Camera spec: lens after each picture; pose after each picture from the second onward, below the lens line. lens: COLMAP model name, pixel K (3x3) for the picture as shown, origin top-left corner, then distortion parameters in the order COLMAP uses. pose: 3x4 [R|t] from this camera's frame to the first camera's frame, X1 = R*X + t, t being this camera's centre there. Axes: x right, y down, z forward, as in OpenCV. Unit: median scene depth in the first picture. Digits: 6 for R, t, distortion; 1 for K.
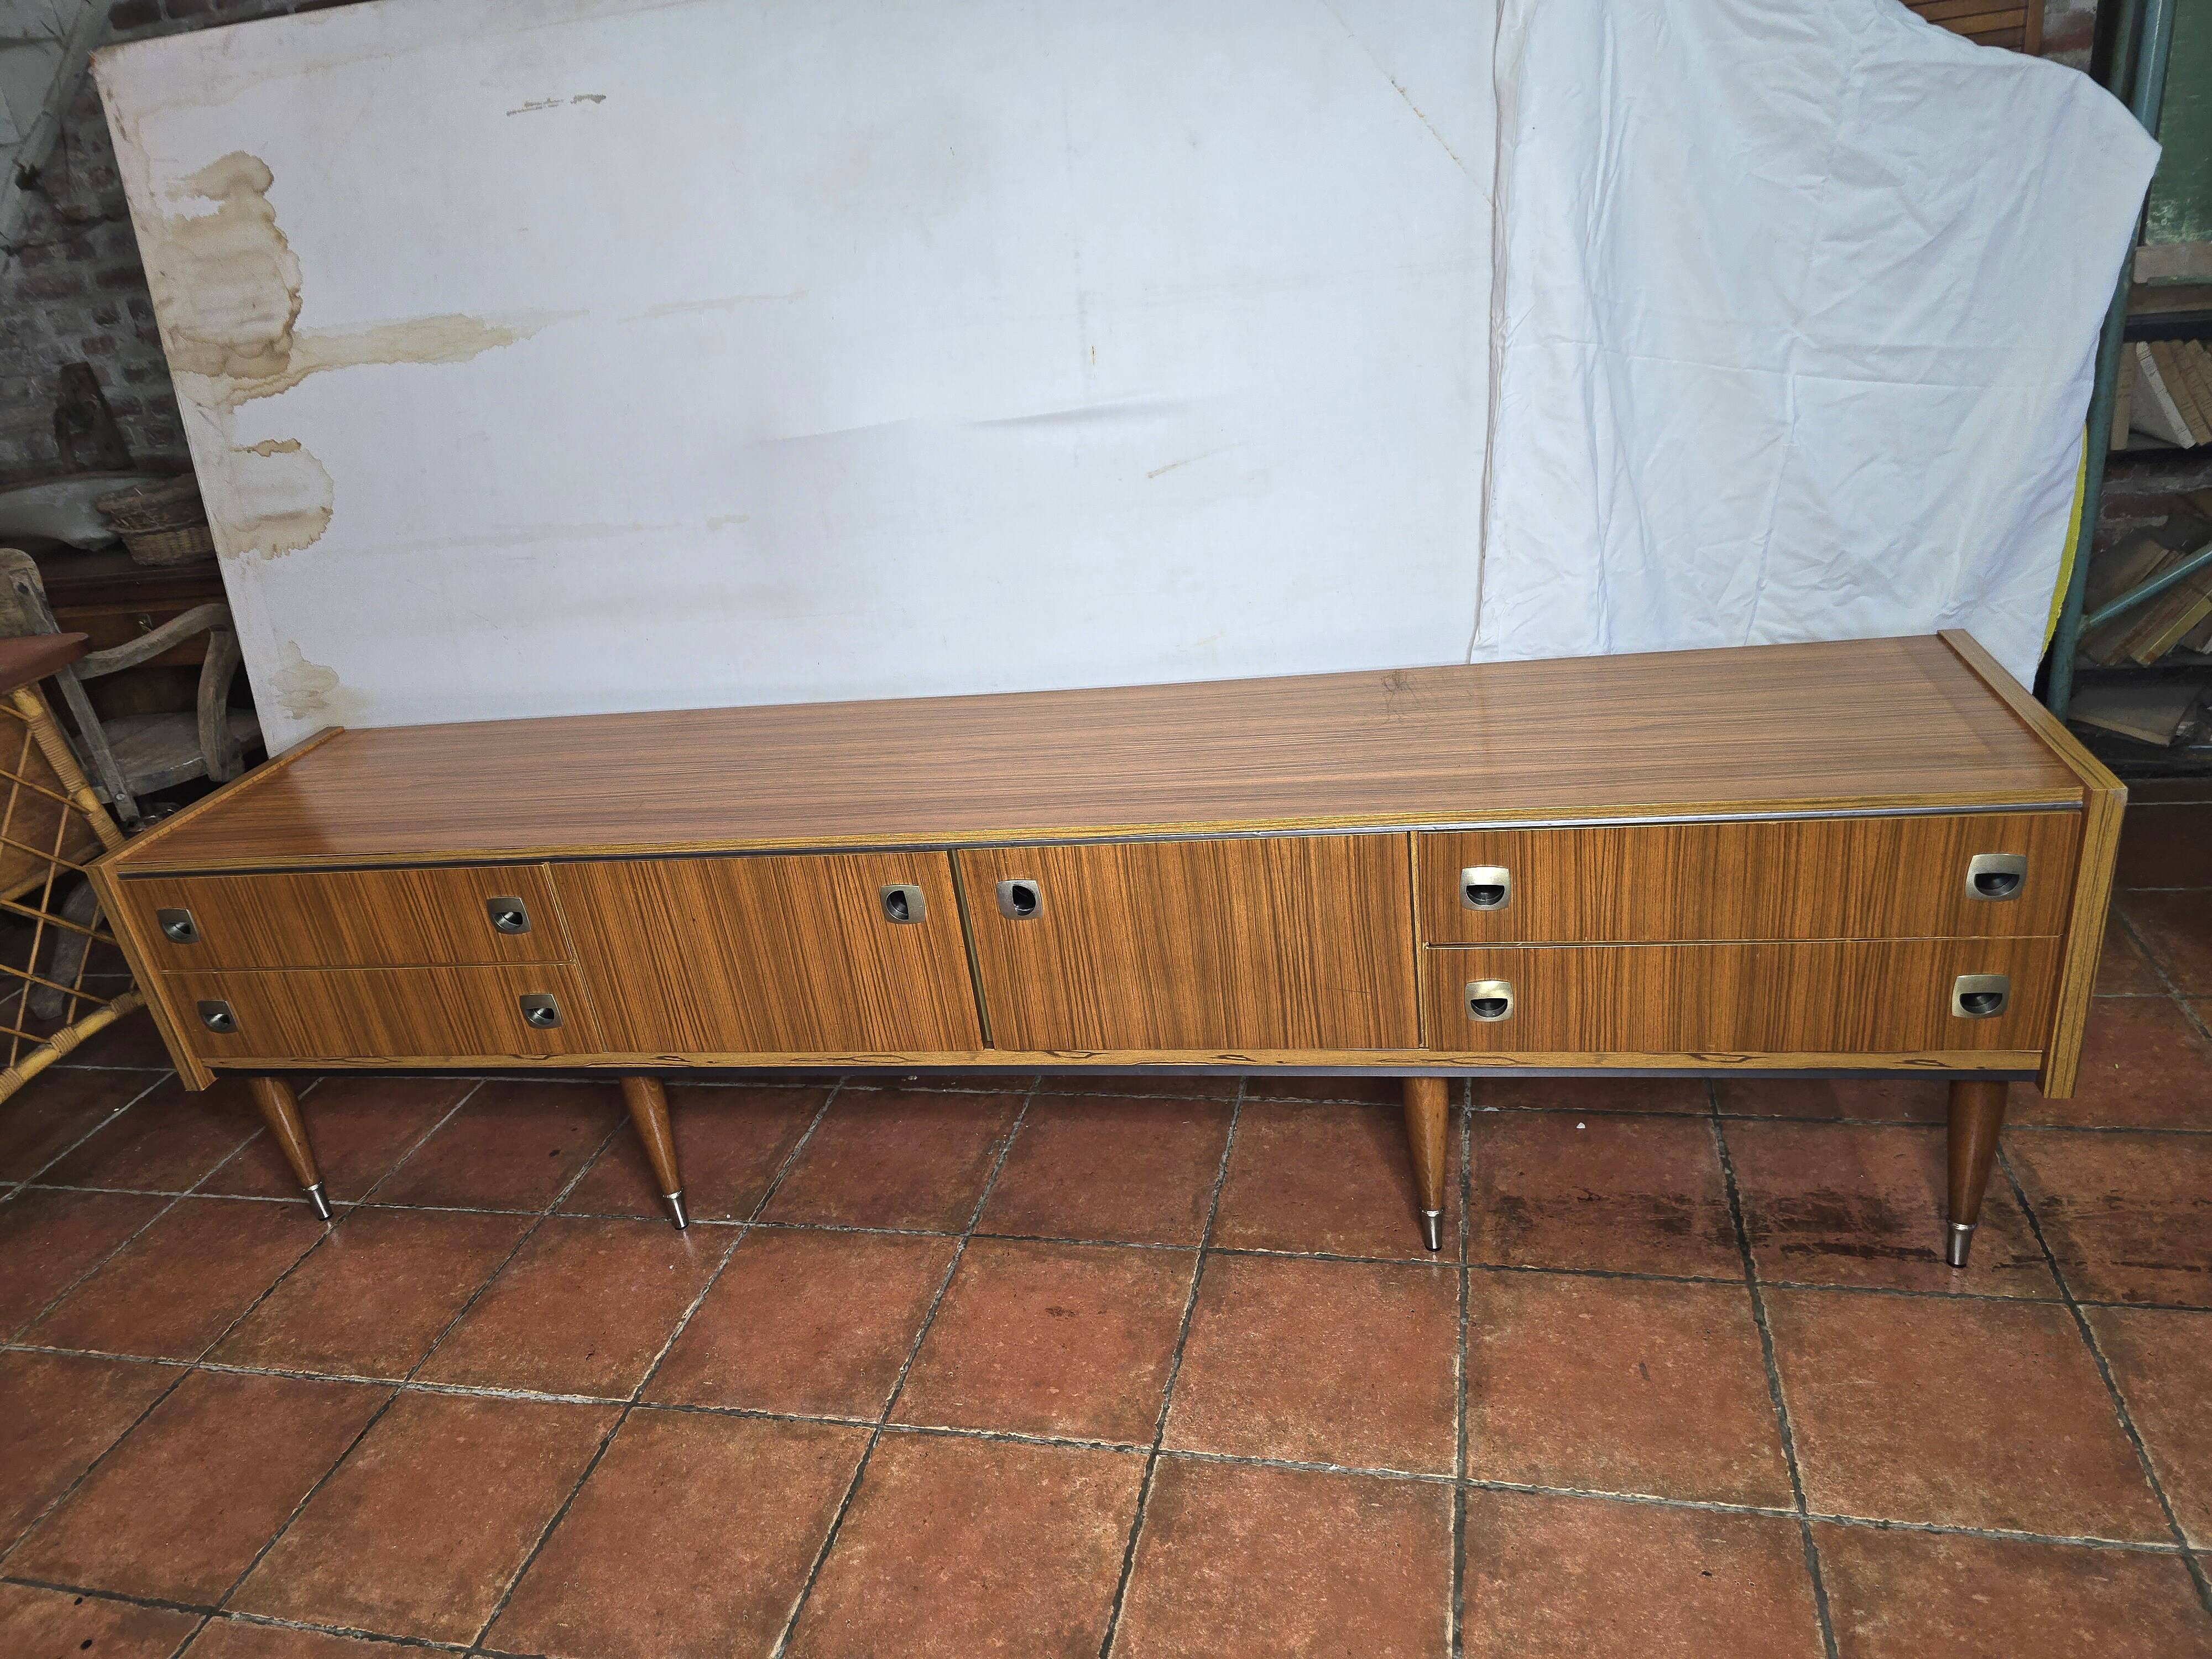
lens RADIAL K [[1484.6, 0, 1096.3], [0, 1484.6, 841.6], [0, 0, 1]] dist [0.055262, -0.053922]
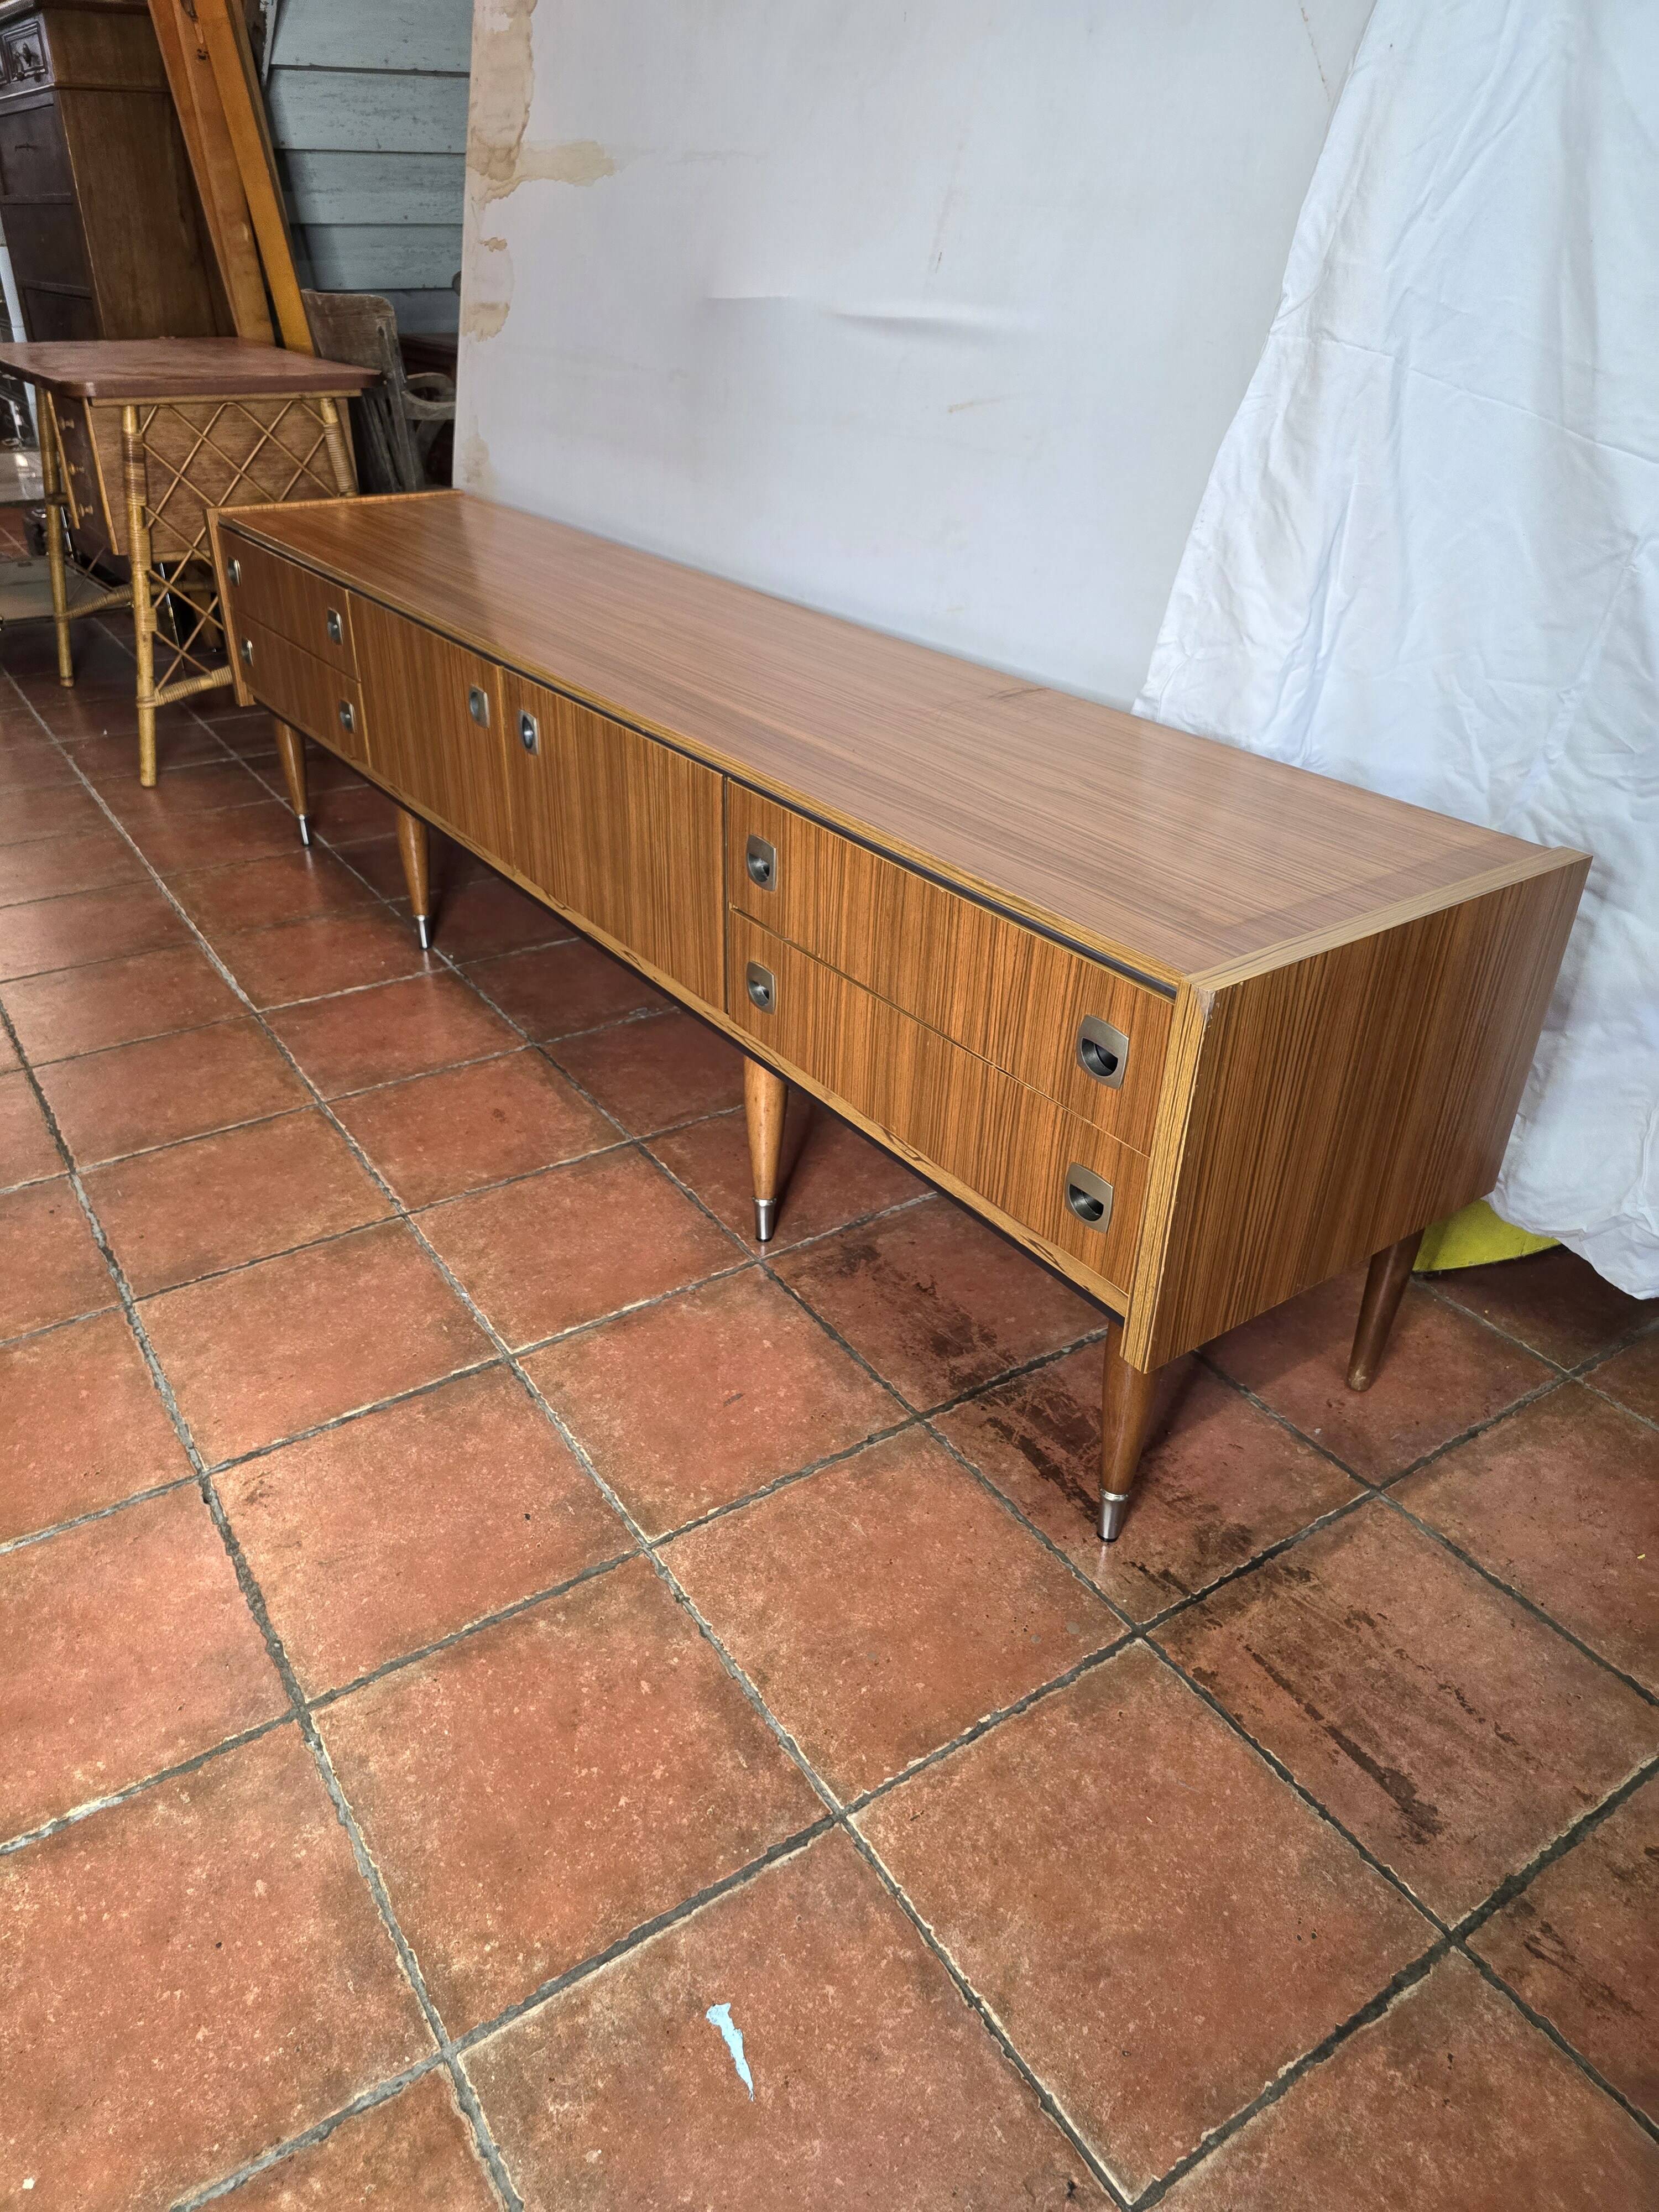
lens RADIAL K [[1492.8, 0, 811.0], [0, 1492.8, 1084.5], [0, 0, 1]] dist [0.054977, -0.055441]
pose [[0.721744, 0.460907, -0.516382, 0.753646], [-0.389588, 0.887159, 0.247327, -0.081320], [0.572108, 0.022669, 0.819865, 0.215354]]
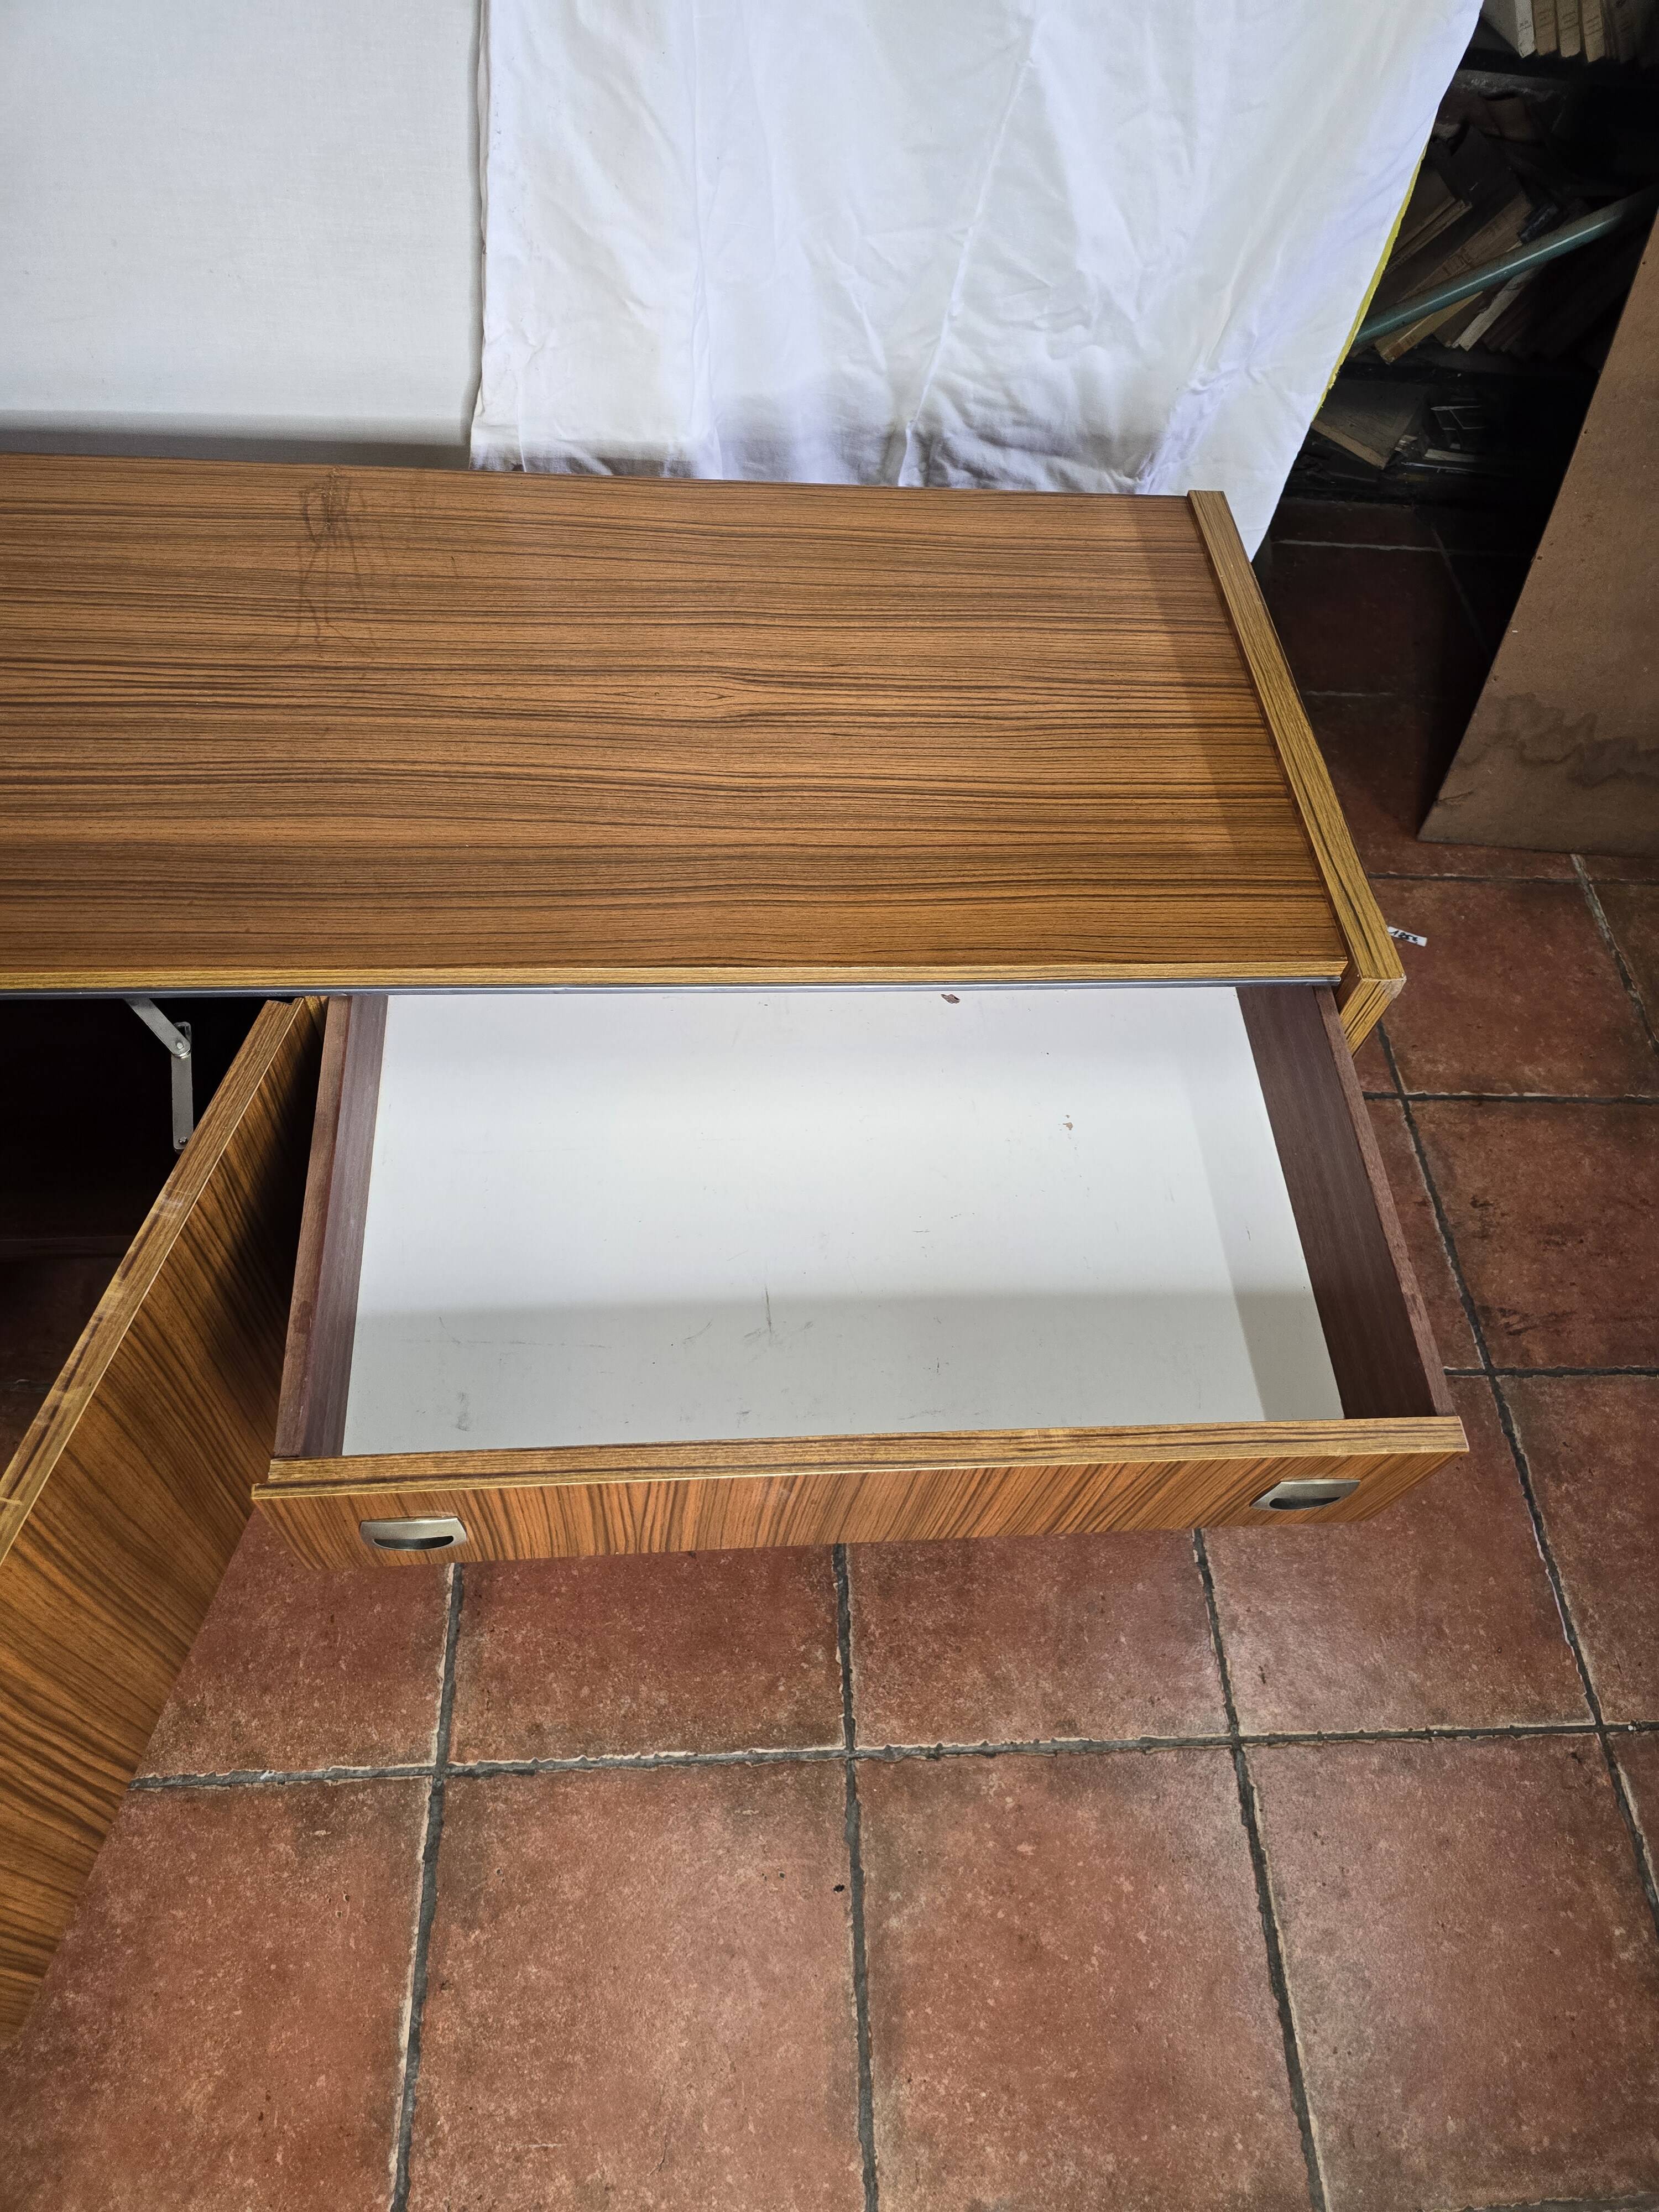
lens RADIAL K [[1499.9, 0, 846.8], [0, 1499.9, 1082.6], [0, 0, 1]] dist [0.055600, -0.057550]
pose [[0.932001, -0.104963, 0.346926, 0.180216], [-0.086076, 0.865675, 0.493152, -0.235760], [-0.352087, -0.489480, 0.797774, 0.427549]]
